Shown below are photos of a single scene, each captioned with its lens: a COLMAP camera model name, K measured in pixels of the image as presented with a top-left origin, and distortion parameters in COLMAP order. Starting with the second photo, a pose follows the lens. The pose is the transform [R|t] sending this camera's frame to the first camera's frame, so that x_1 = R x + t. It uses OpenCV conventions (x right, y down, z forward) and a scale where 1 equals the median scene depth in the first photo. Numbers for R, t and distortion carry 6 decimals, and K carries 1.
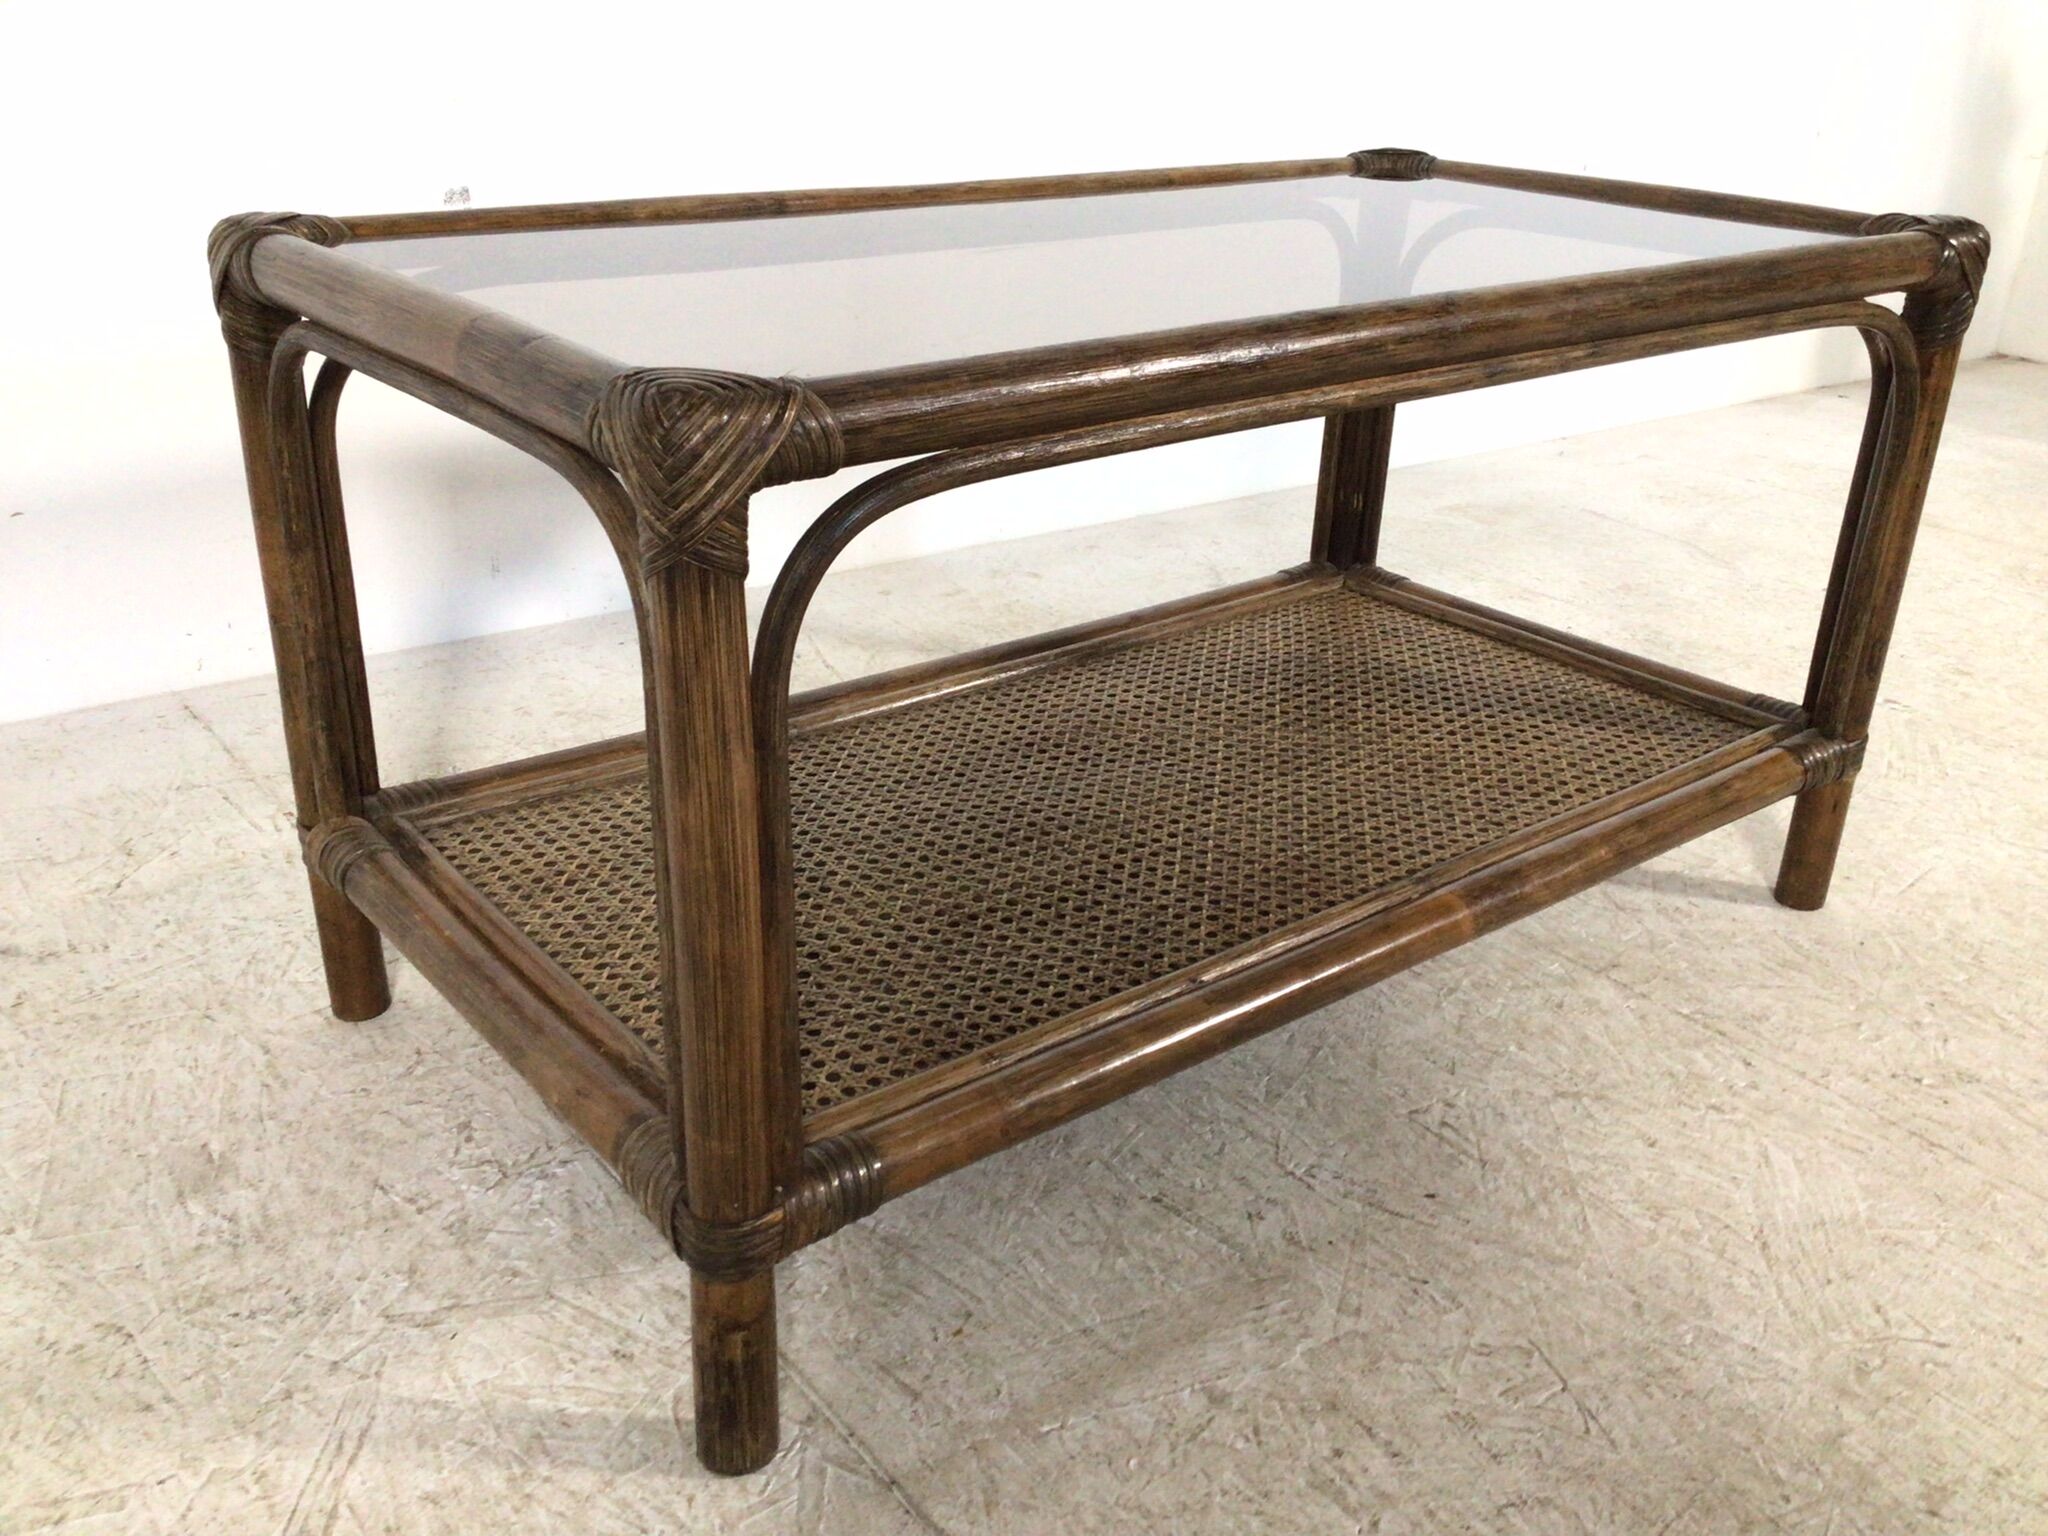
lens RADIAL K [[1802.2, 0, 1036.7], [0, 1802.2, 766.7], [0, 0, 1]] dist [0.063542, -0.104361]
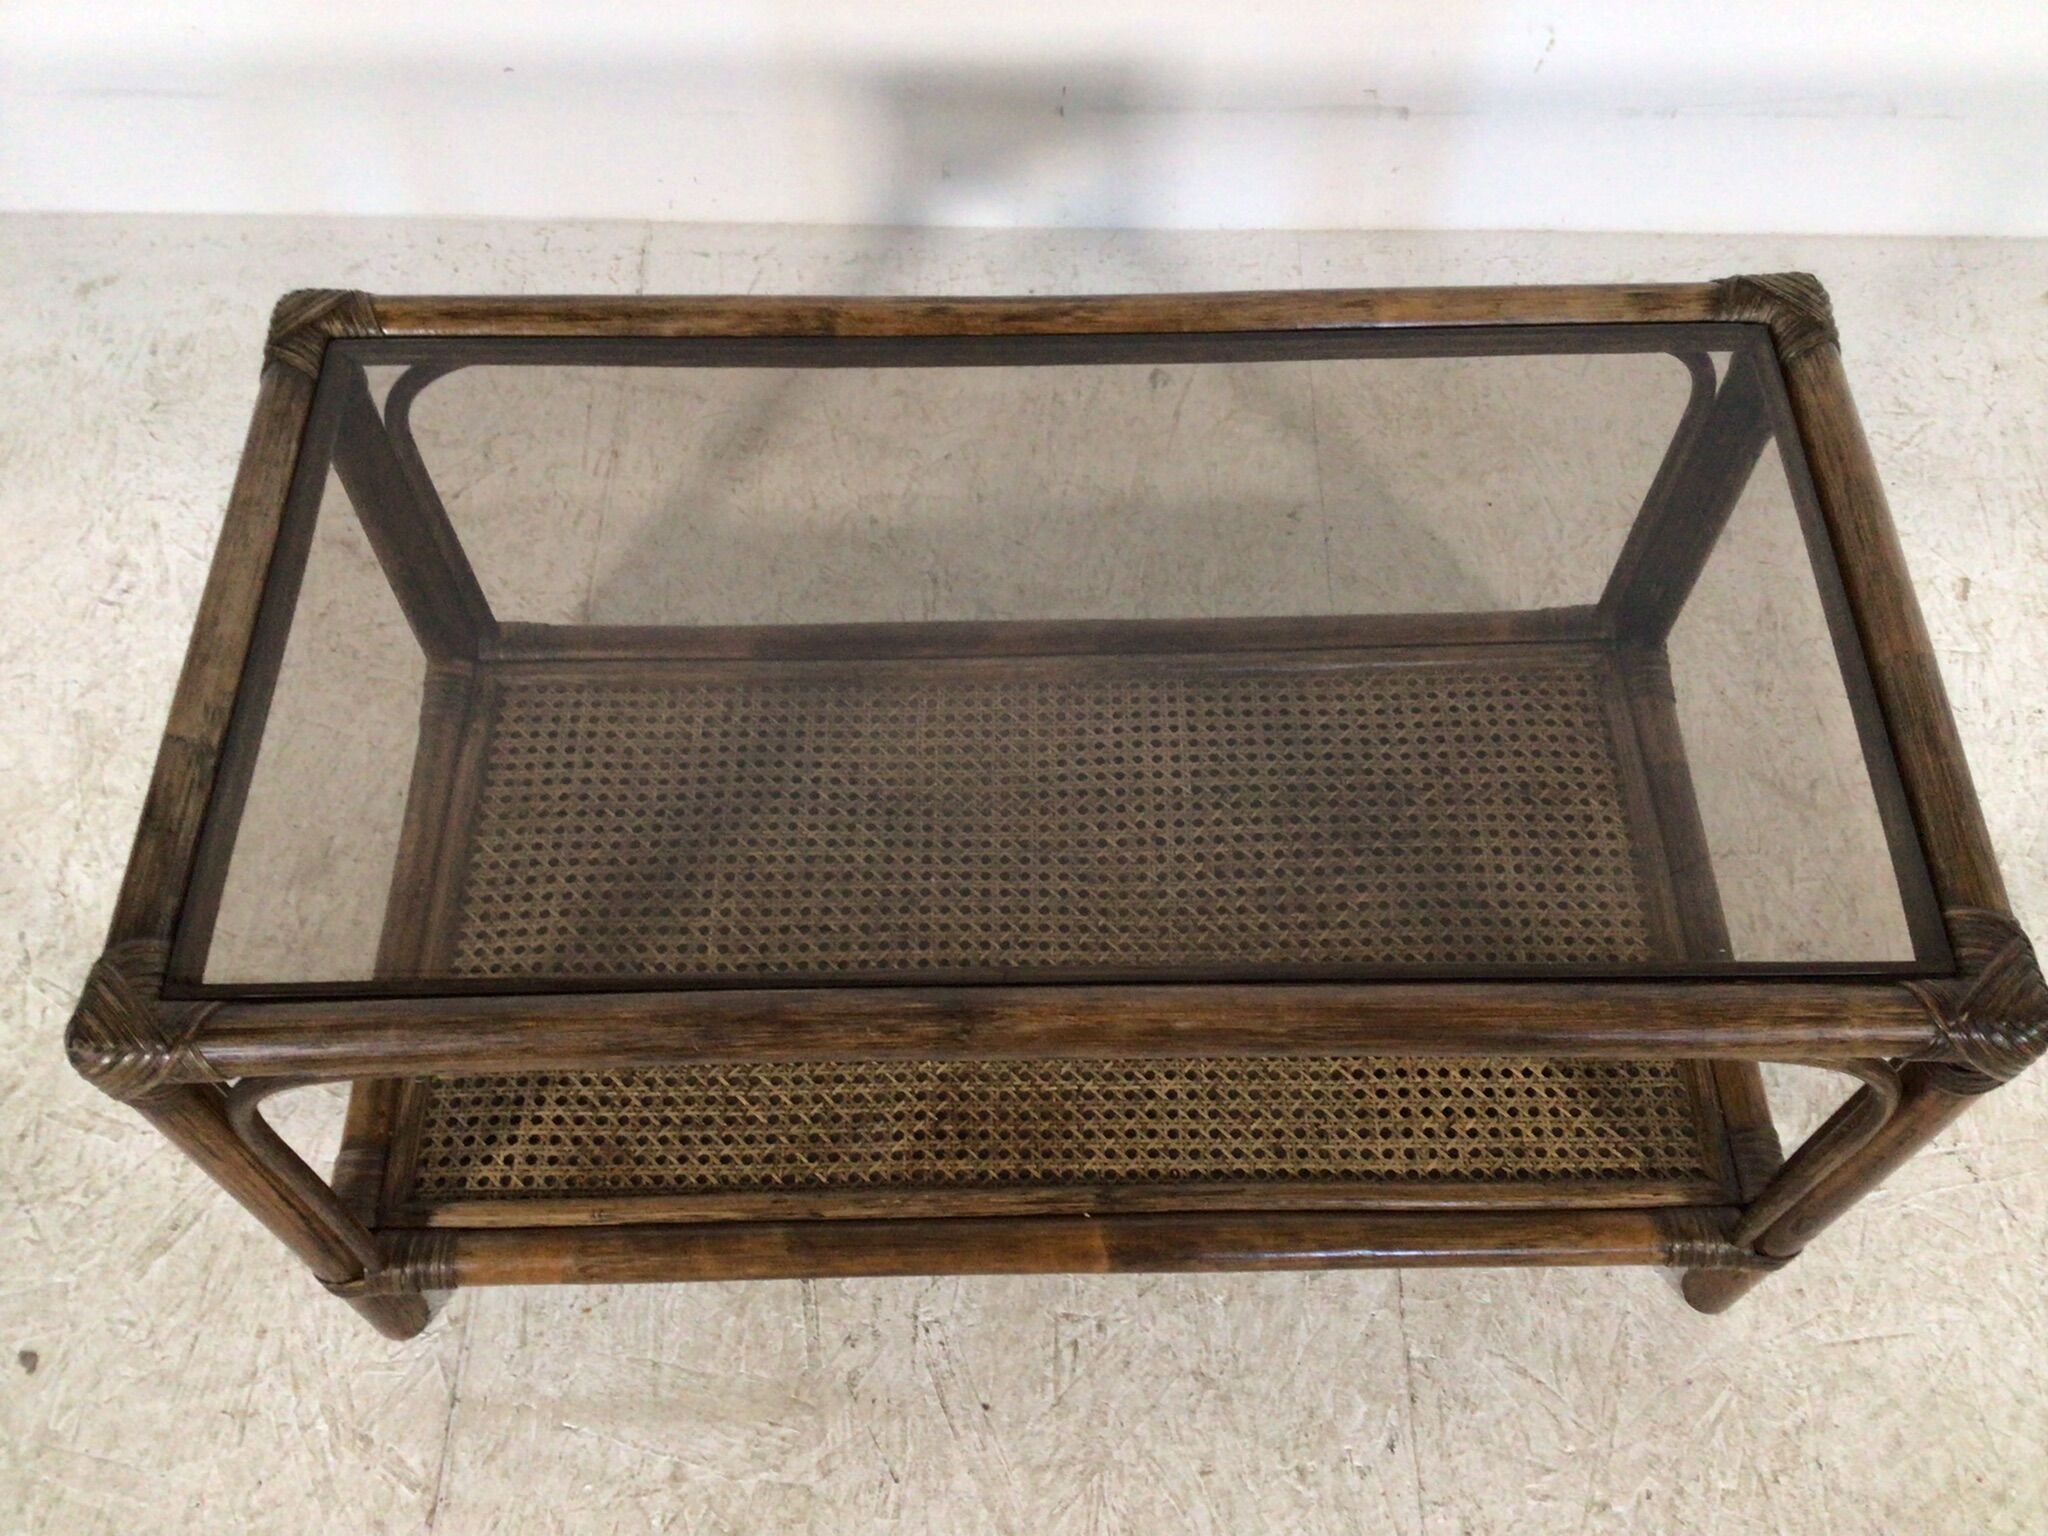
lens RADIAL K [[1802.2, 0, 1074.4], [0, 1802.2, 757.2], [0, 0, 1]] dist [0.063542, -0.104361]
pose [[0.792421, 0.506519, -0.339863, 0.402367], [-0.234161, 0.767091, 0.597277, -0.734819], [0.563238, -0.393712, 0.726467, 0.285904]]
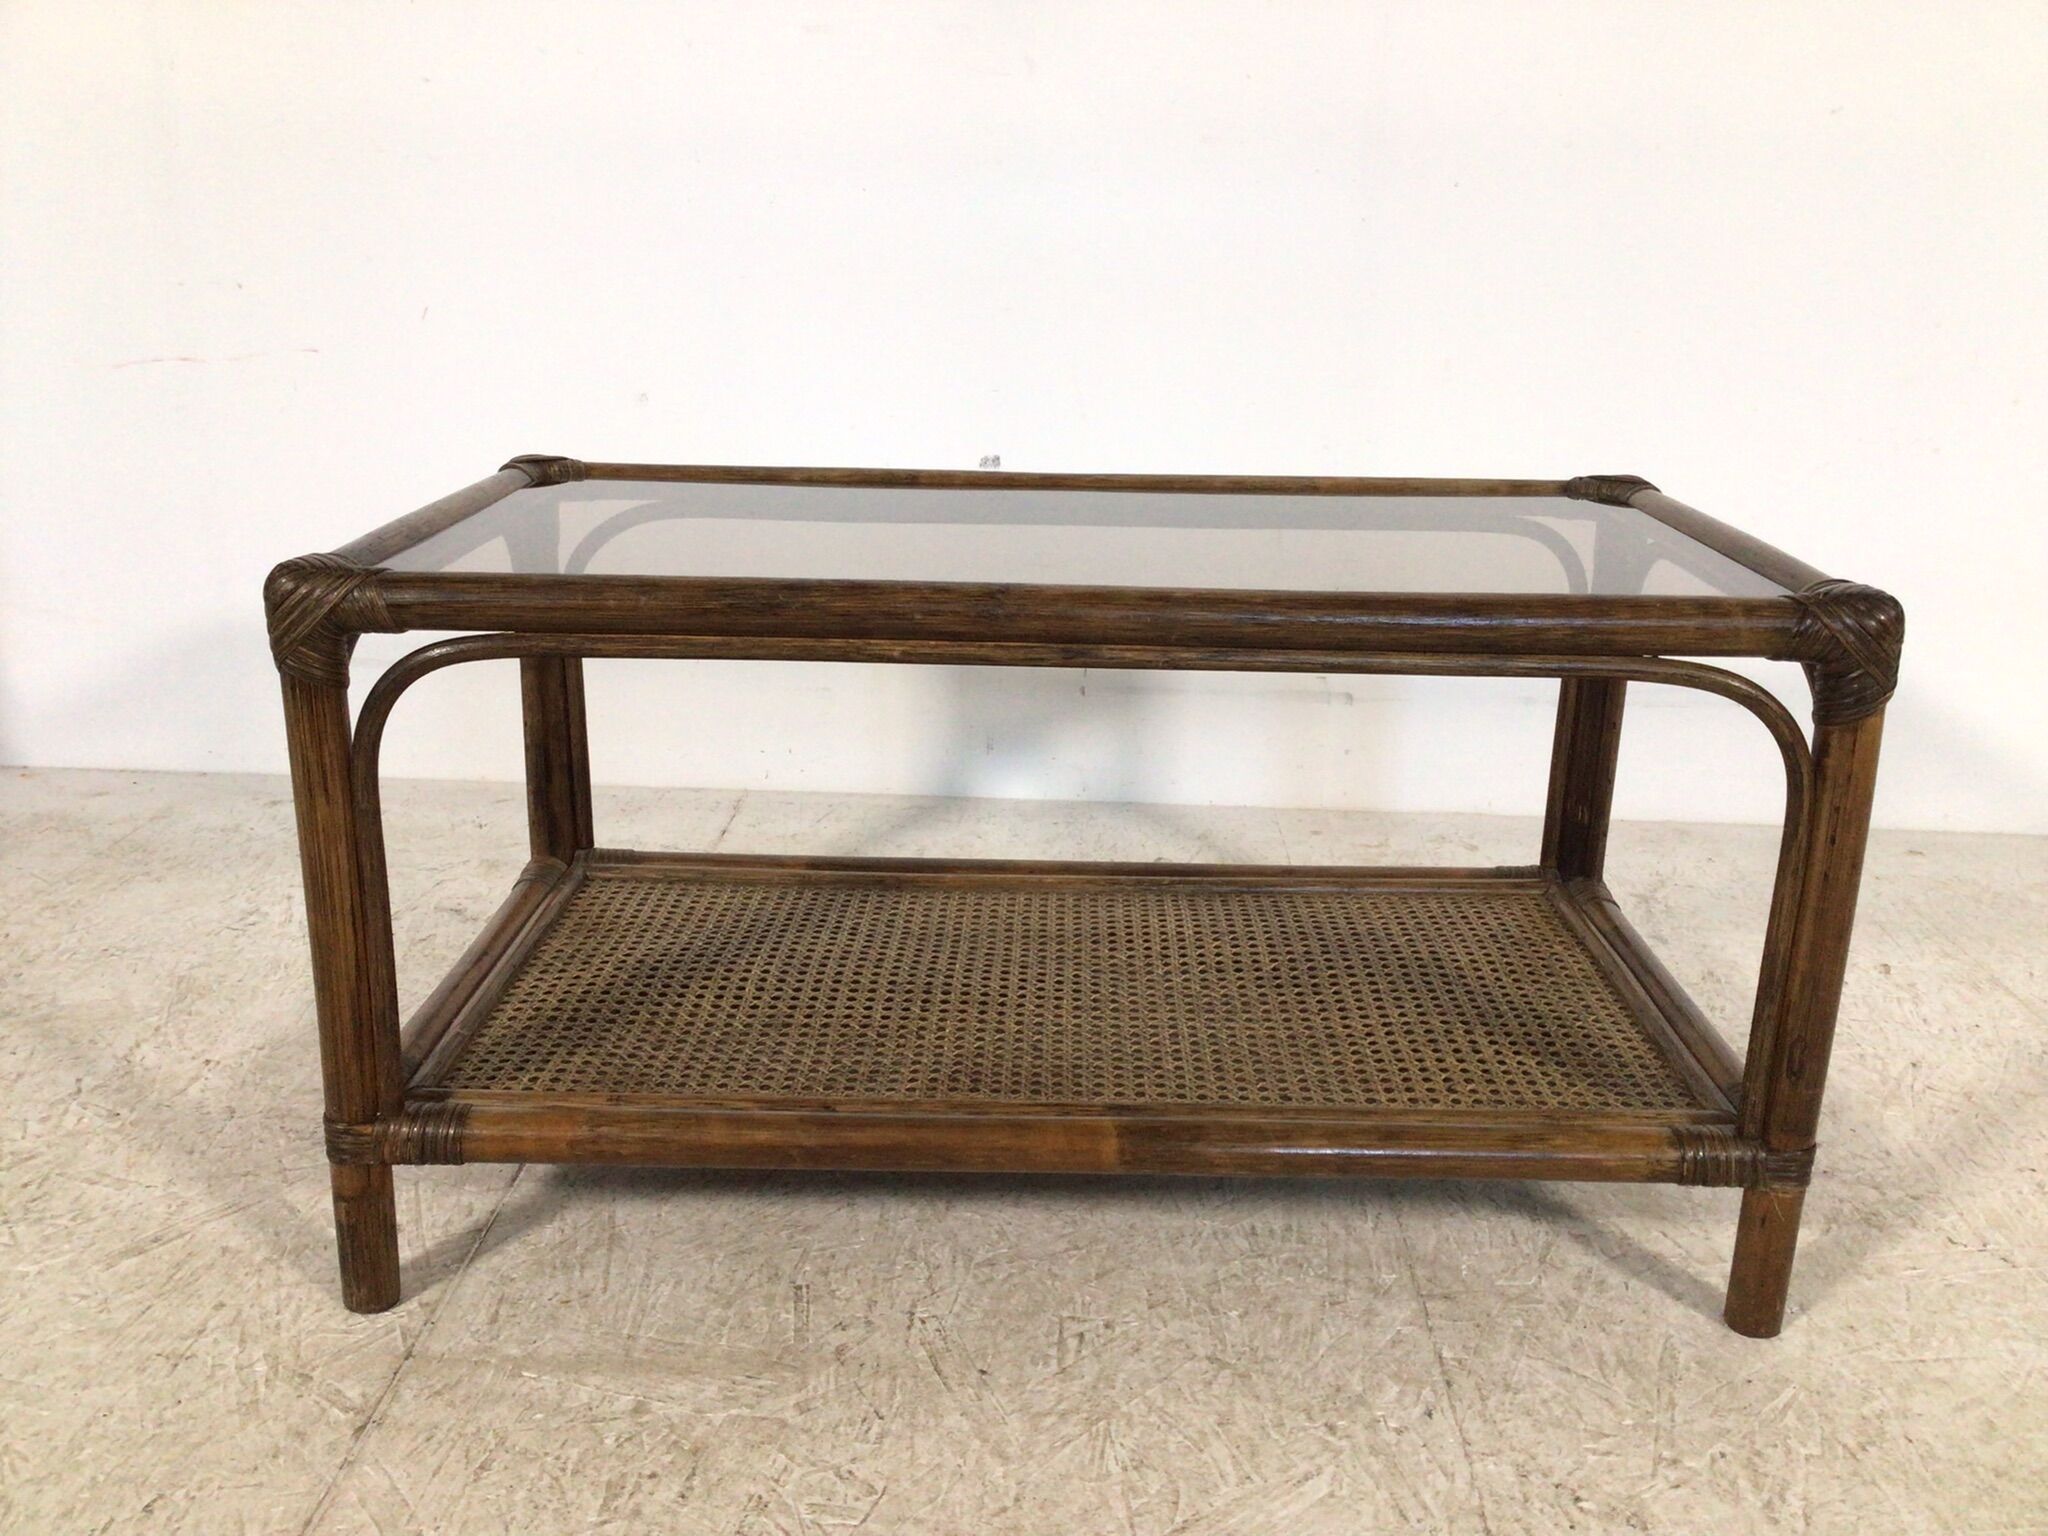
lens RADIAL K [[1802.2, 0, 1069.5], [0, 1802.2, 756.3], [0, 0, 1]] dist [0.063542, -0.104361]
pose [[0.781773, 0.168586, -0.600342, 0.761273], [-0.253313, 0.965601, -0.058712, -0.067195], [0.569793, 0.197974, 0.797586, 0.059978]]
